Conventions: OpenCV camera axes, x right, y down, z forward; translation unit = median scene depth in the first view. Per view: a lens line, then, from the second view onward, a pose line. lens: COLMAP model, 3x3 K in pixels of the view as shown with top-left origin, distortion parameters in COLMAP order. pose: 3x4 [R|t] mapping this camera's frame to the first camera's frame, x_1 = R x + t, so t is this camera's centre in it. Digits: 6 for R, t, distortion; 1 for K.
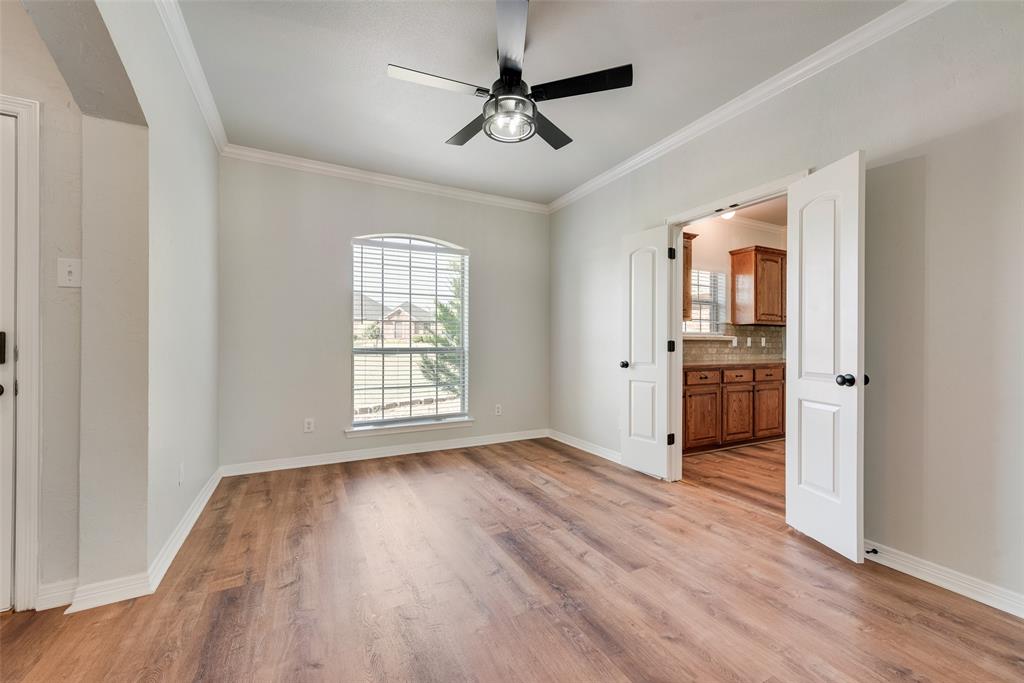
lens RADIAL K [[402.1, 0, 504.9], [0, 402.1, 341.9], [0, 0, 1]] dist [0.010578, -0.001954]
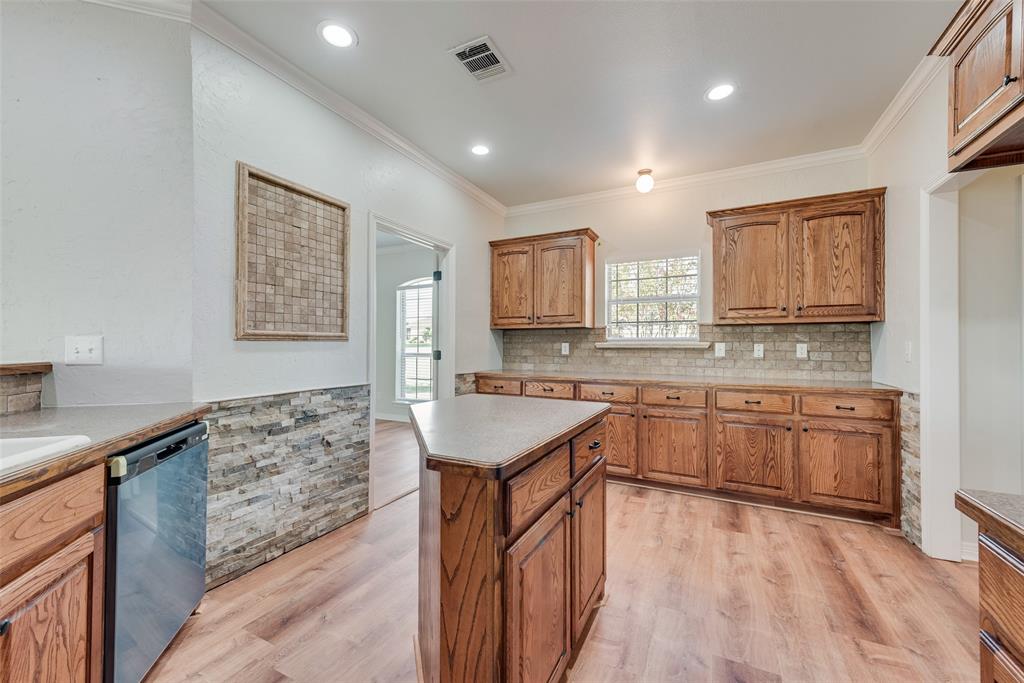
lens RADIAL K [[402.1, 0, 507.5], [0, 402.1, 341.7], [0, 0, 1]] dist [0.010578, -0.001954]
pose [[0.583284, -0.010250, -0.812204, 1.271664], [0.004200, 0.999945, -0.009603, -0.013552], [0.812257, 0.002190, 0.583295, 0.412265]]
